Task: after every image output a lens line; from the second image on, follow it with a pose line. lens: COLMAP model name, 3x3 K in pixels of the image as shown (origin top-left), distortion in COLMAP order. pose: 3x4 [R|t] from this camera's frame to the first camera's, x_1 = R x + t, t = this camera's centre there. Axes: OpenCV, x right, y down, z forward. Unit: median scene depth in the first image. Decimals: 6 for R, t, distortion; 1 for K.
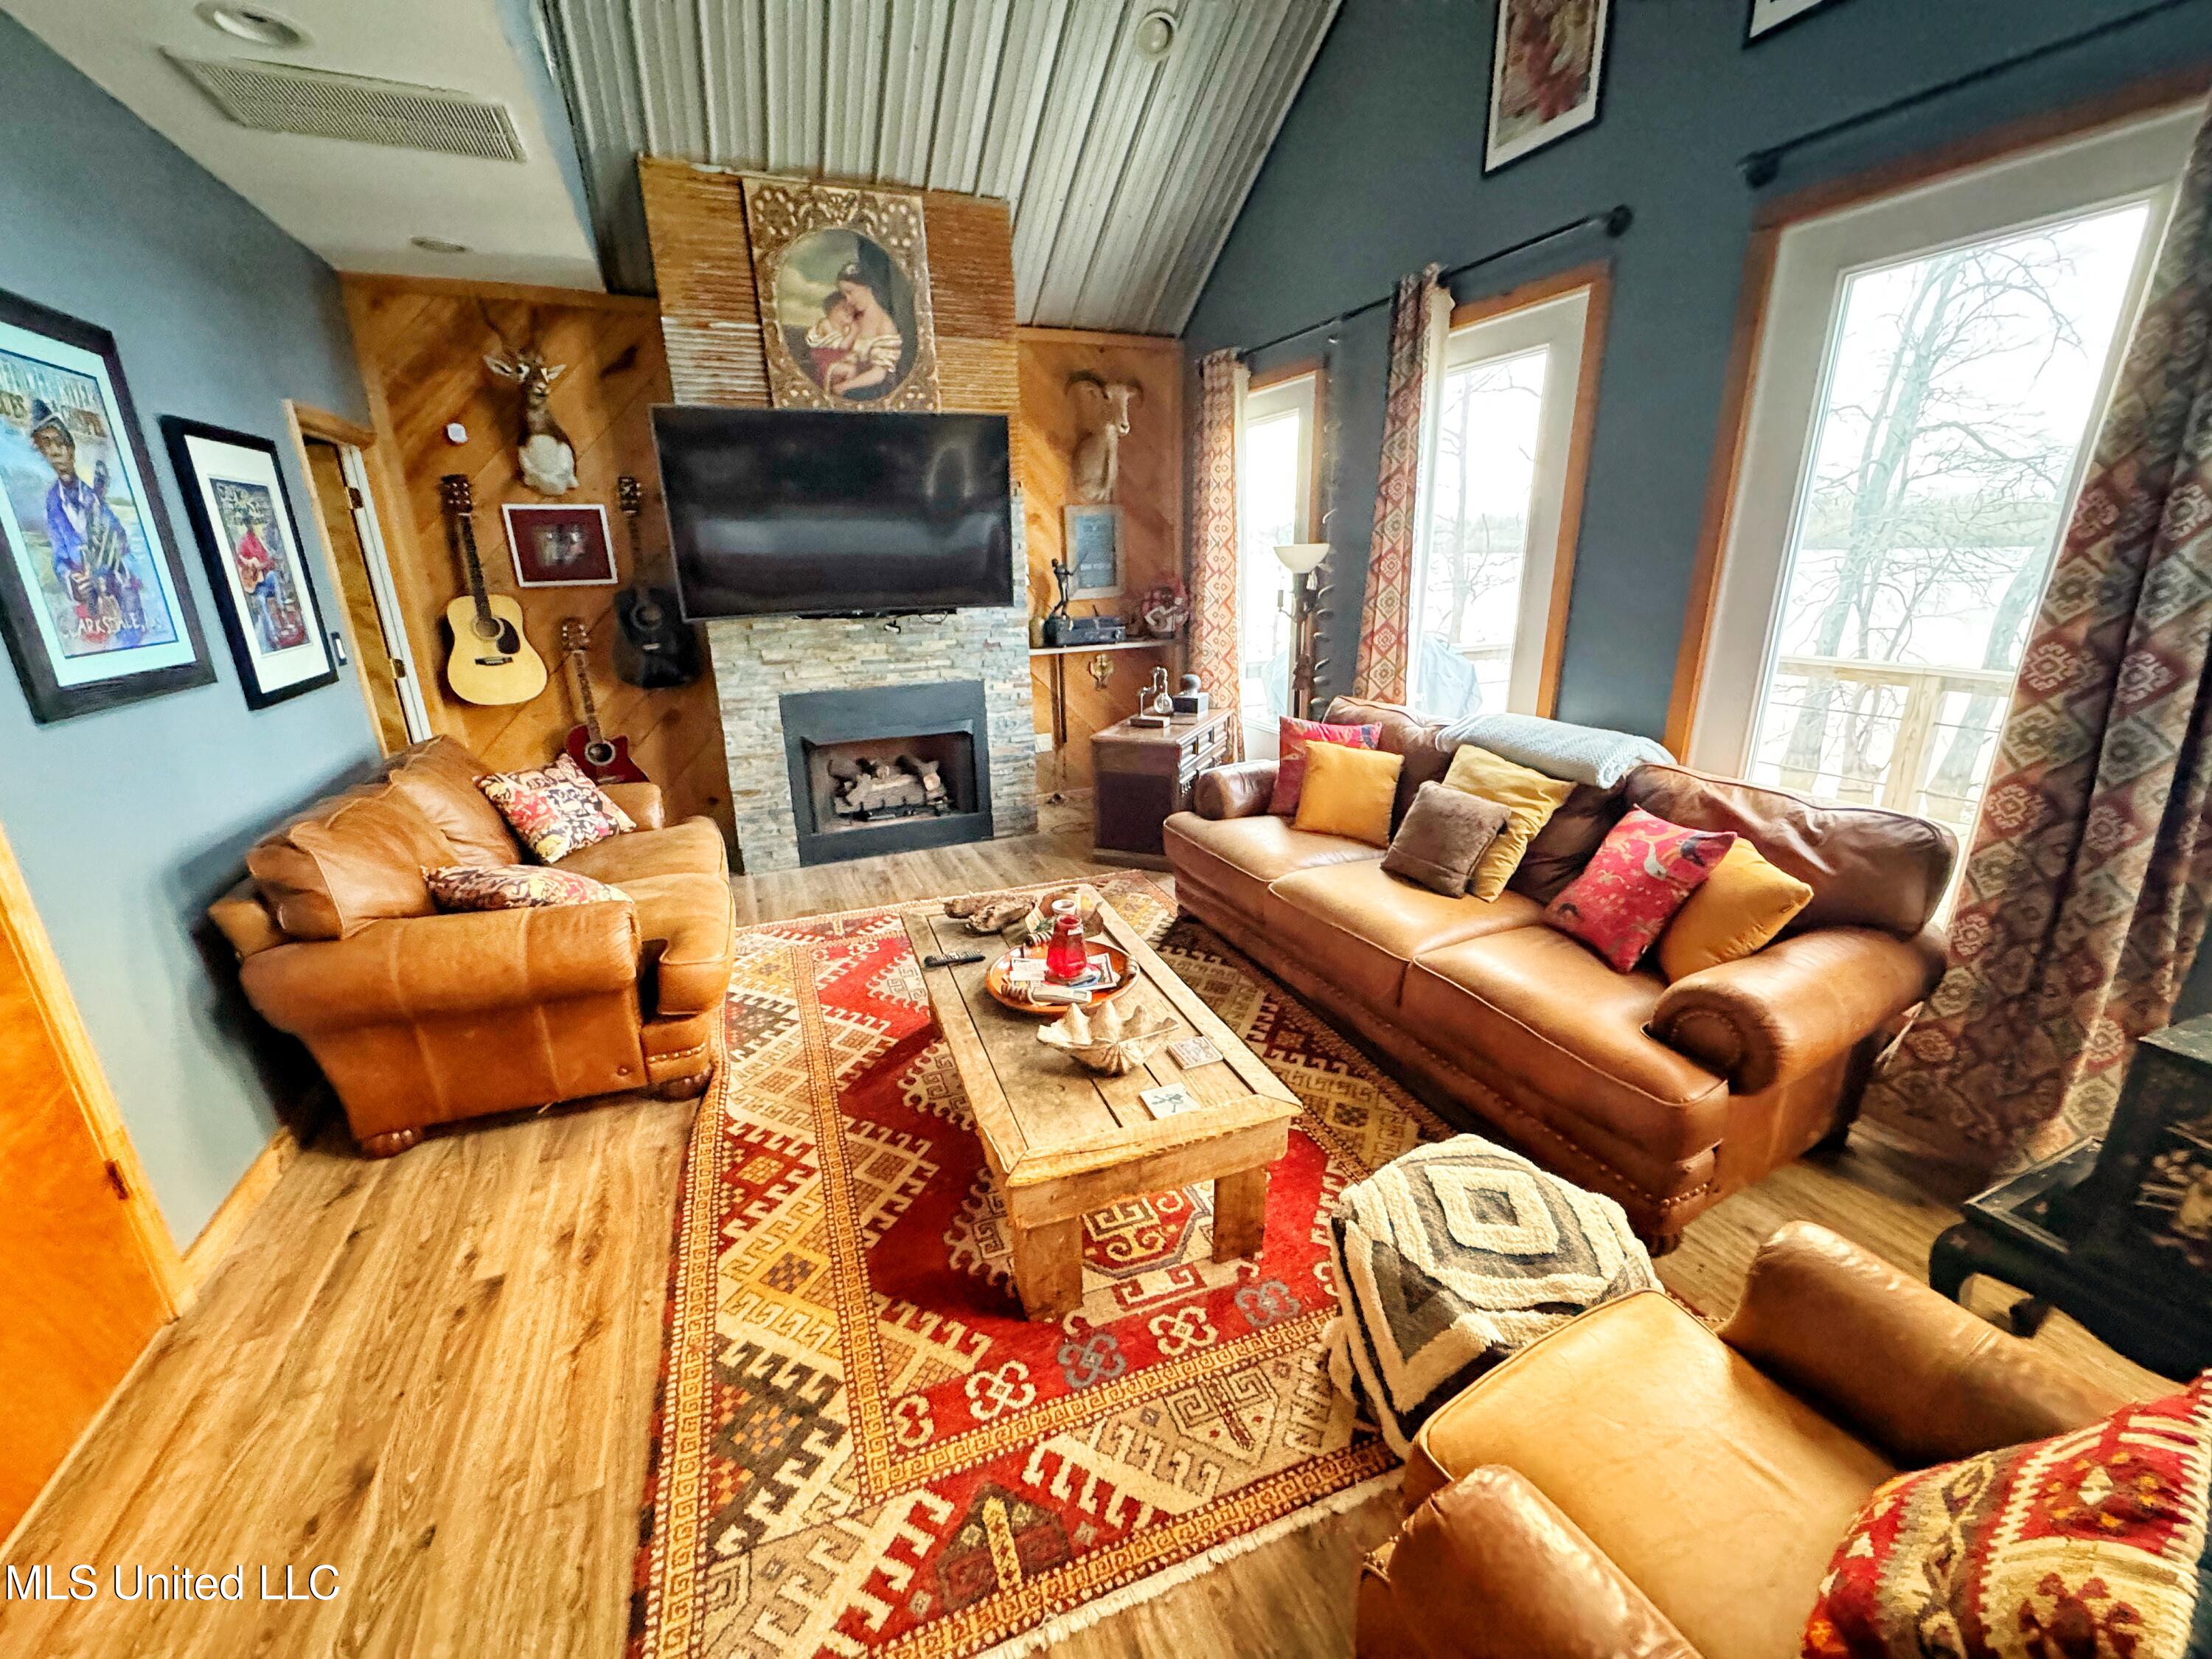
lens RADIAL K [[882.3, 0, 1104.7], [0, 882.3, 826.4], [0, 0, 1]] dist [-0.002952, 0.000520]
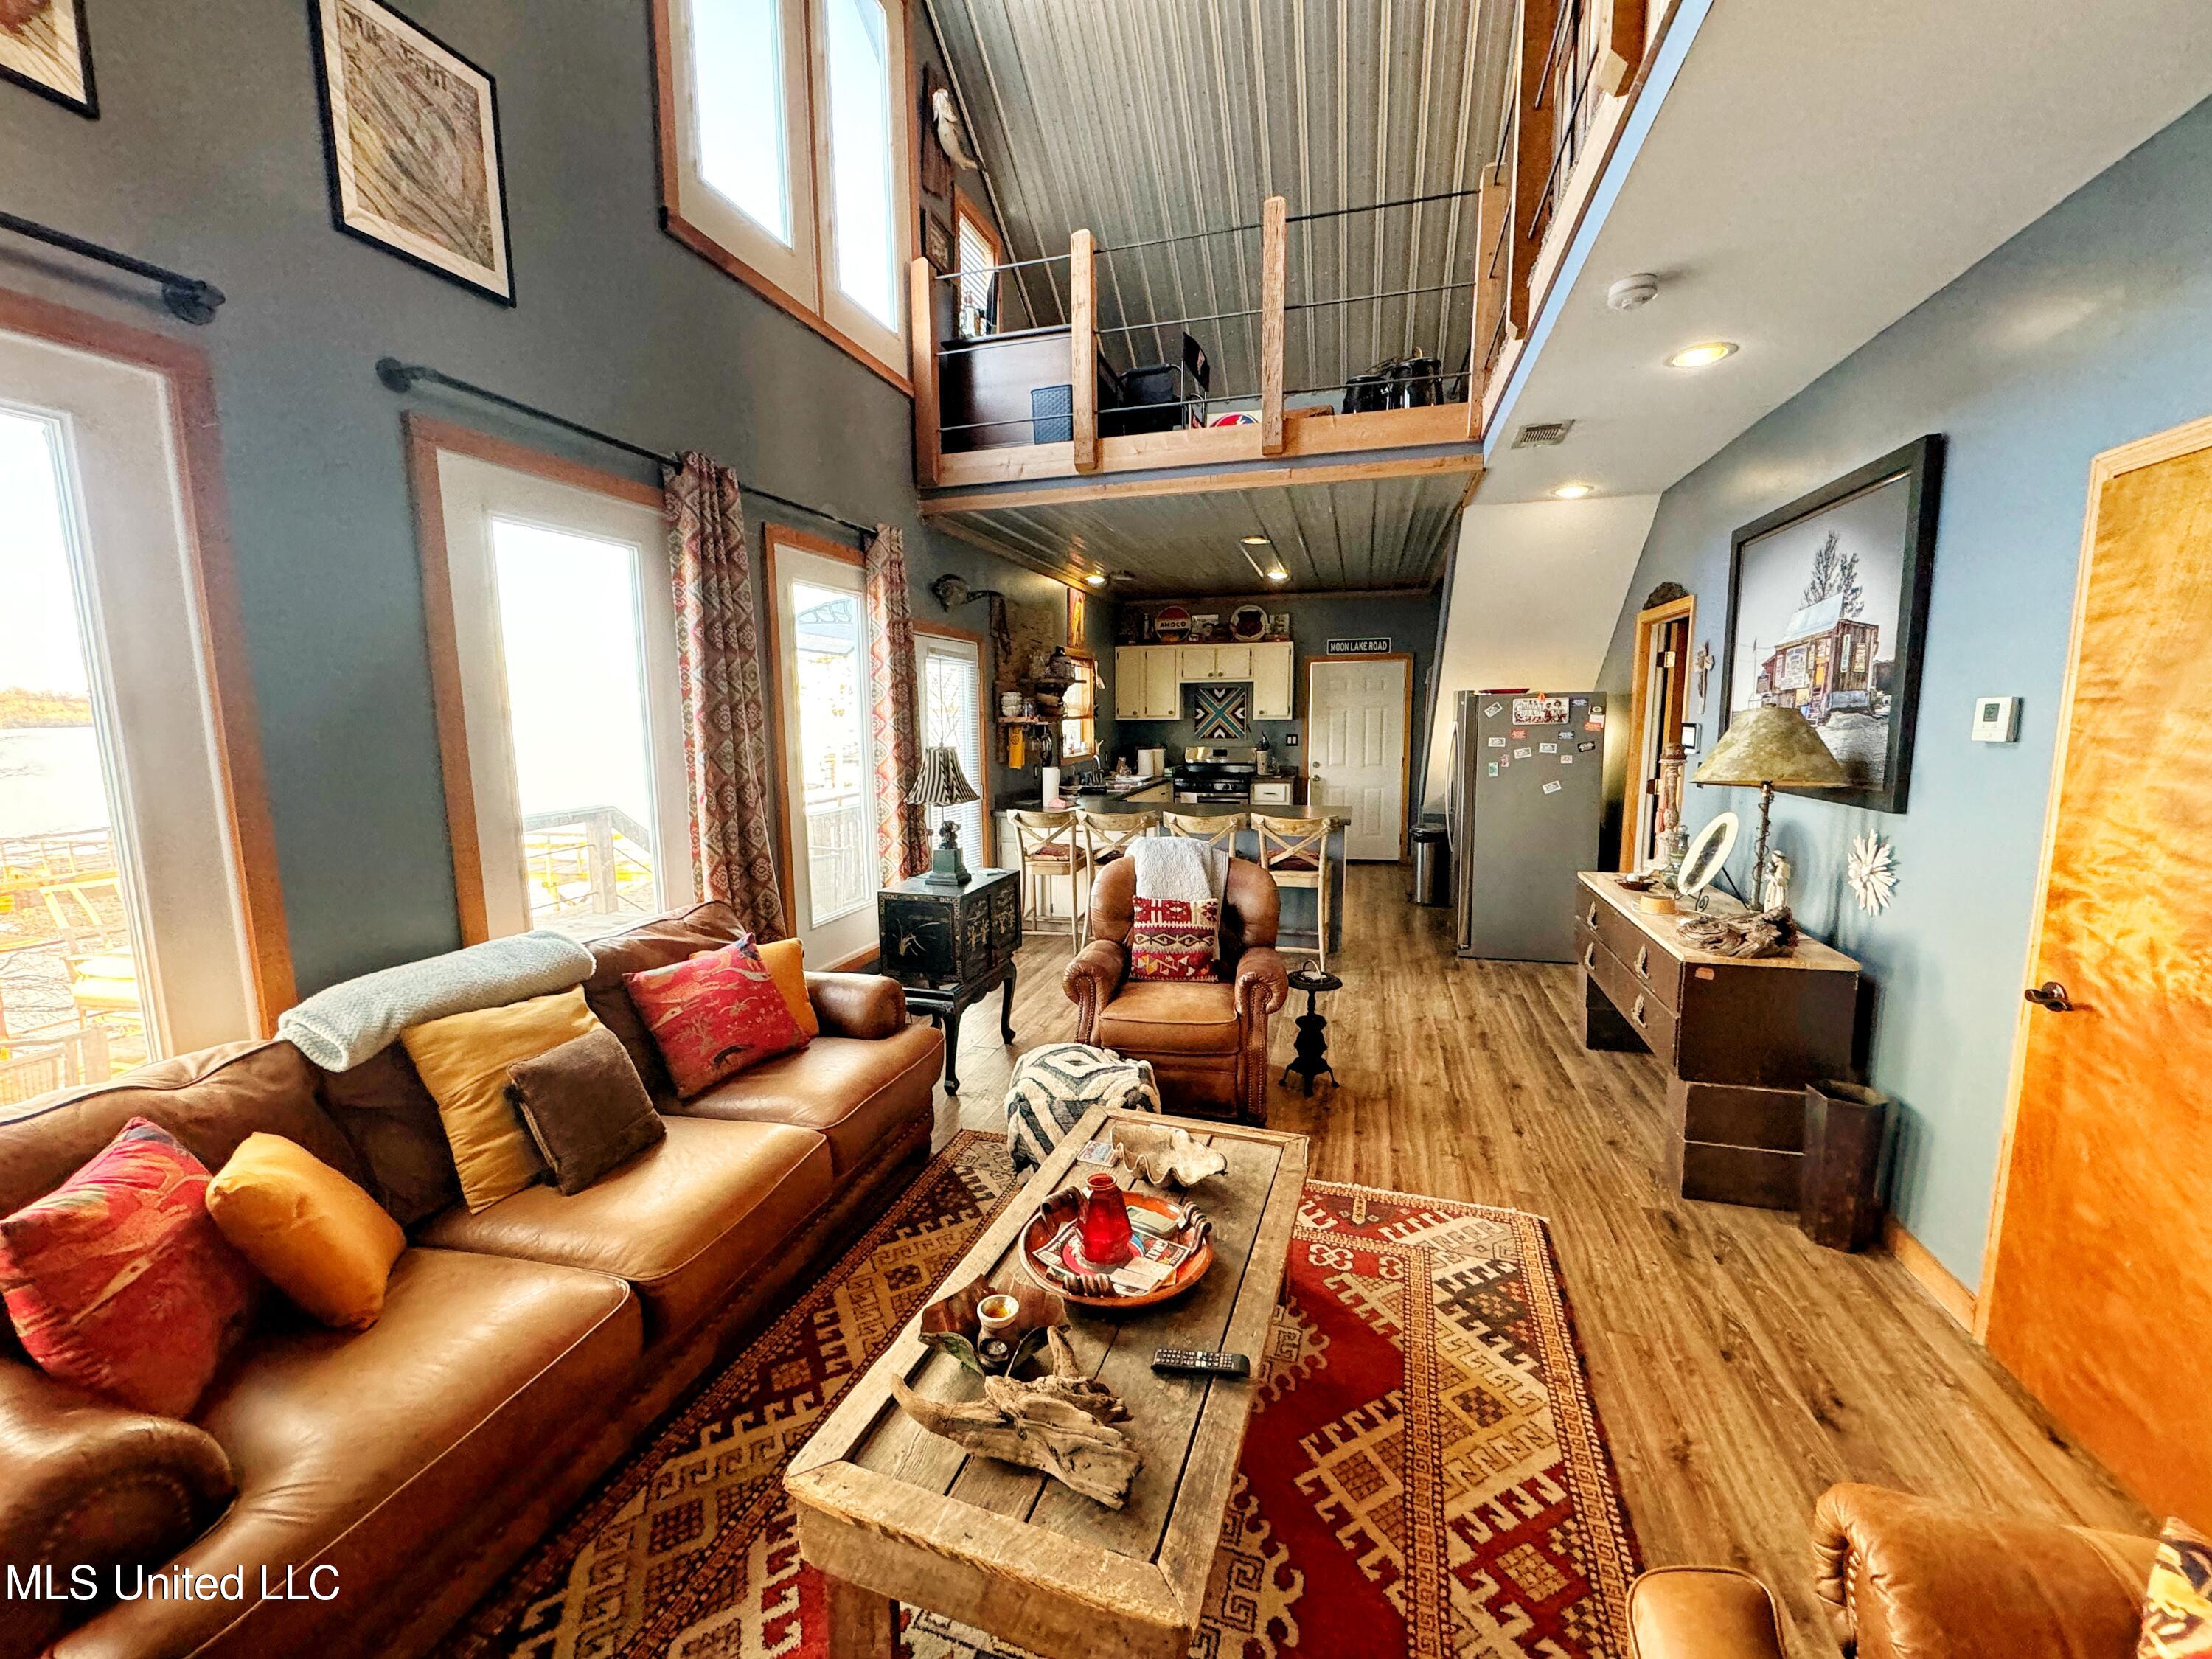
lens RADIAL K [[877.5, 0, 1106.0], [0, 877.5, 827.1], [0, 0, 1]] dist [-0.002614, 0.000255]
pose [[-0.770447, -0.057207, 0.634932, -0.391025], [0.212283, 0.916104, 0.340131, -0.335648], [-0.601121, 0.396838, -0.693666, 1.055636]]
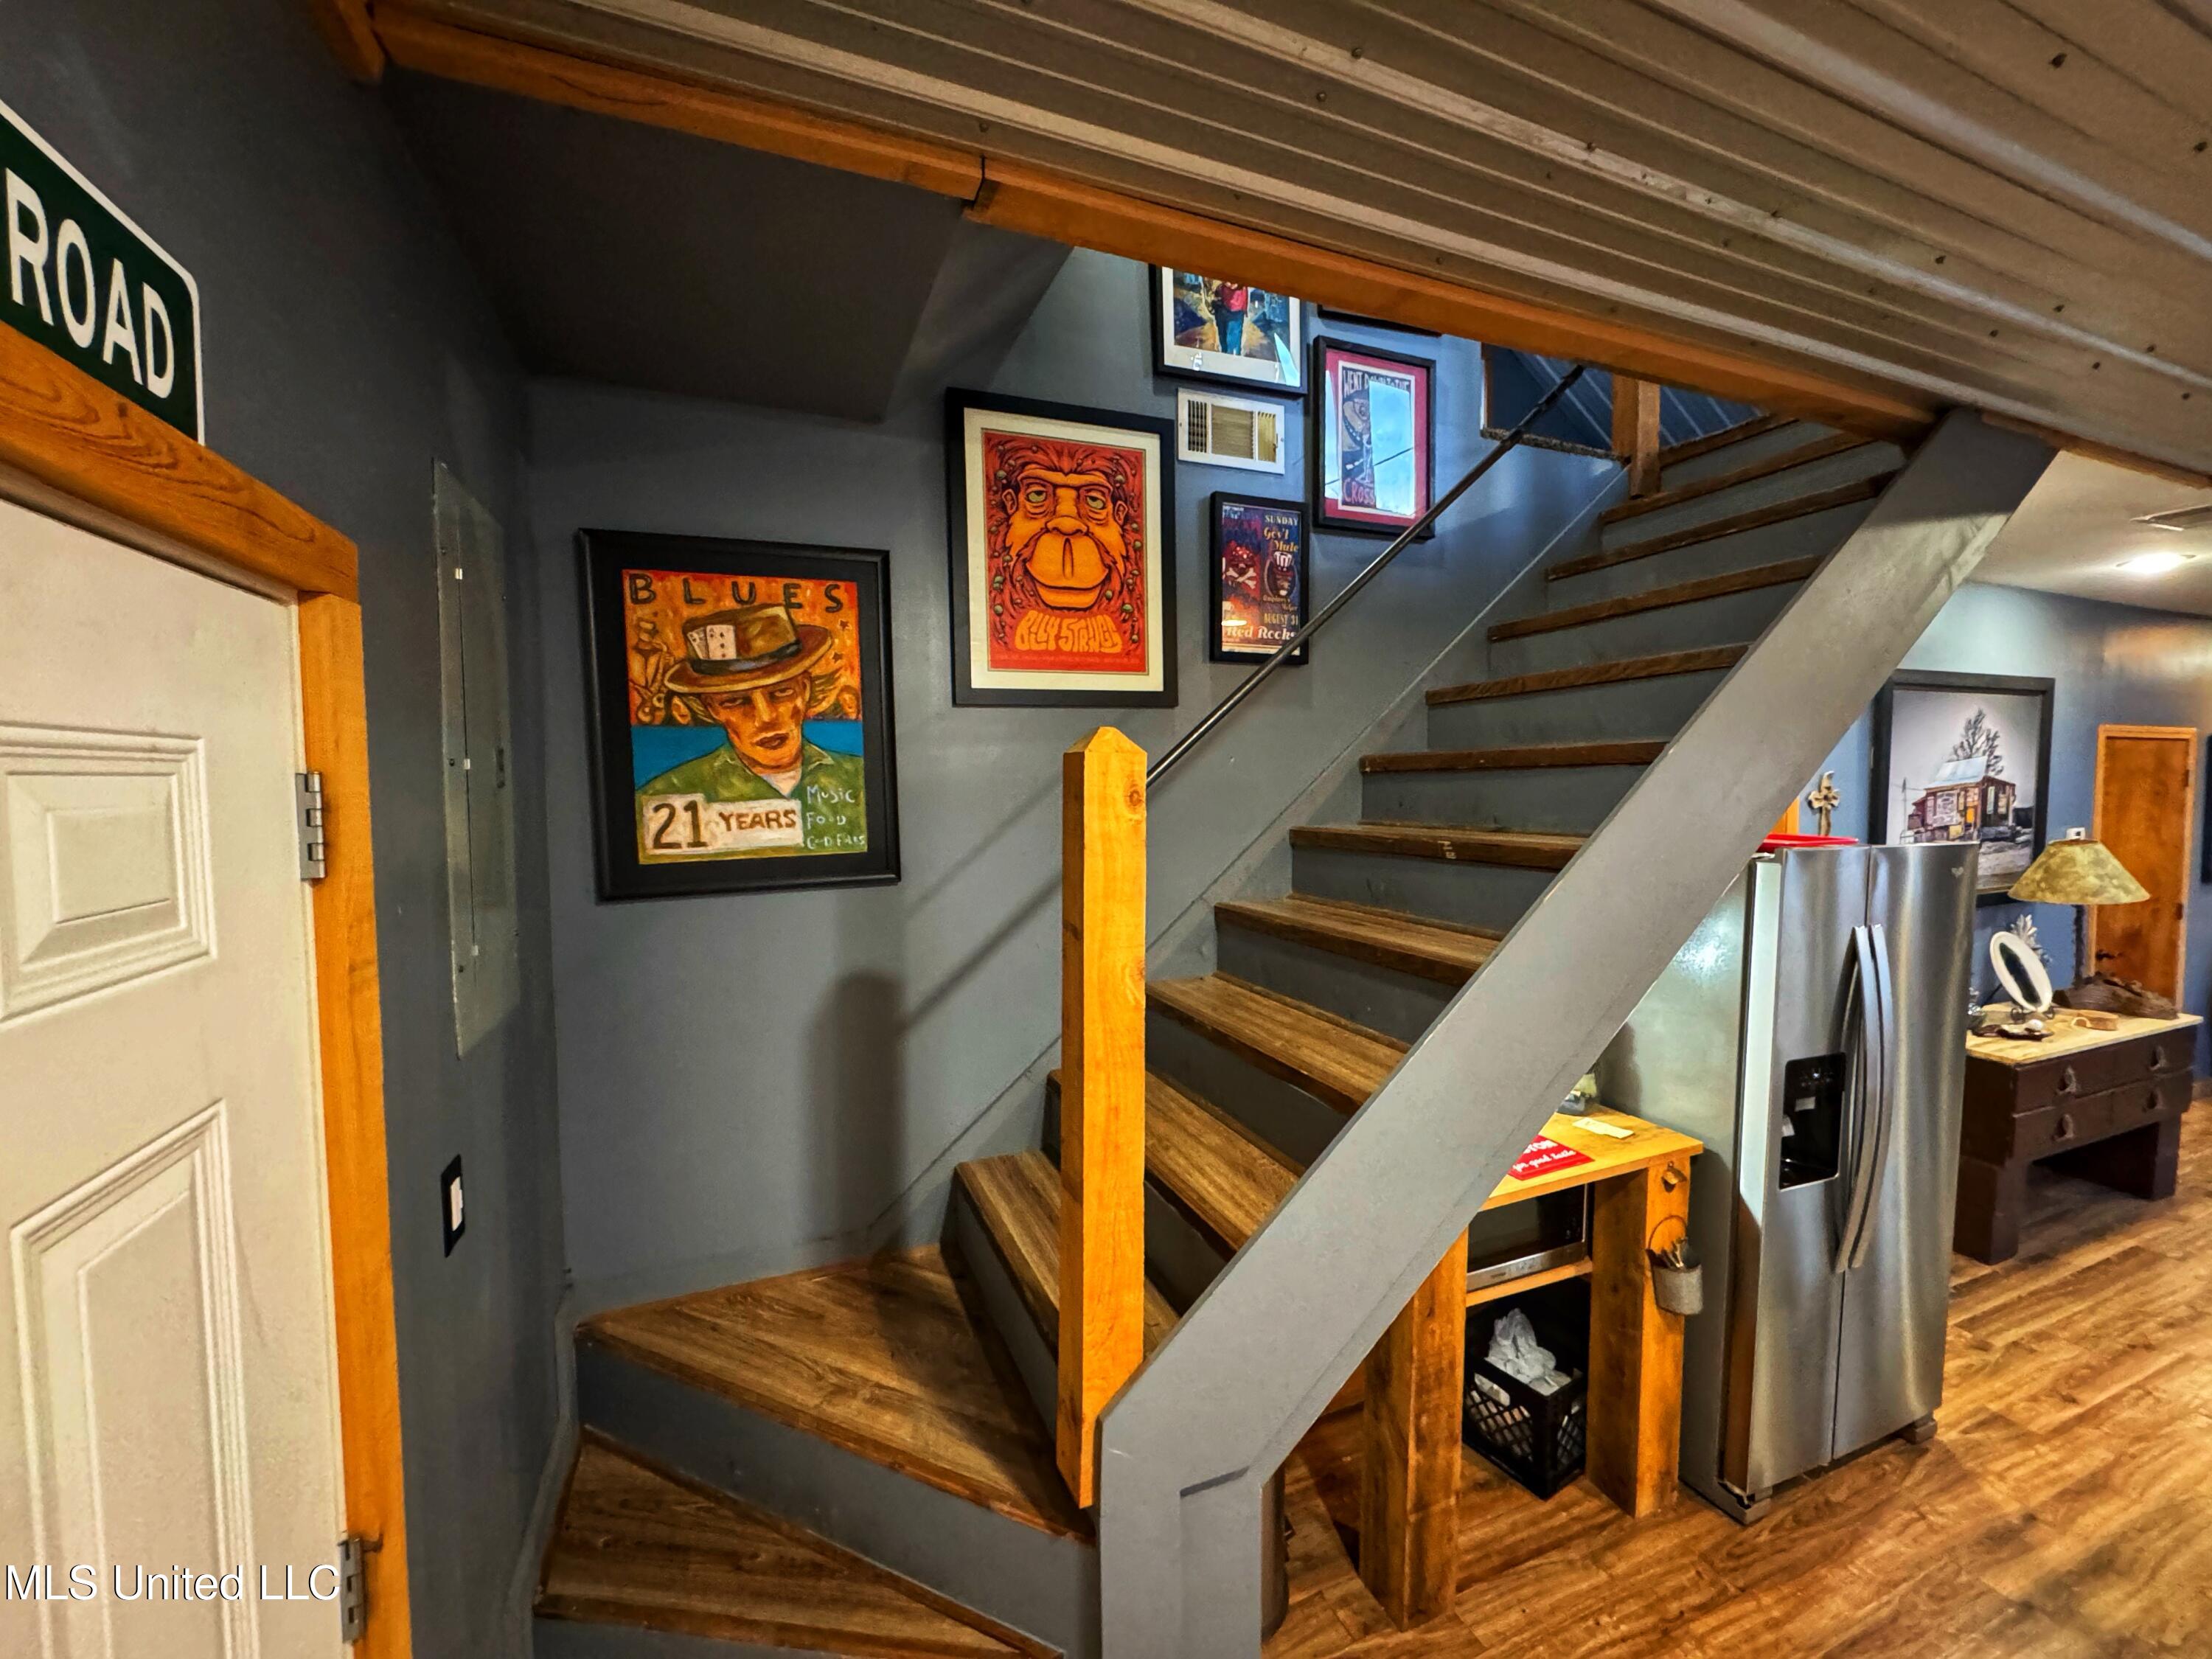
lens RADIAL K [[882.3, 0, 1104.7], [0, 882.3, 826.4], [0, 0, 1]] dist [-0.002952, 0.000520]
pose [[-0.018316, 0.070944, -0.997312, 0.920475], [-0.288759, 0.954599, 0.073209, 0.291072], [0.957227, 0.289323, 0.003001, -1.353502]]
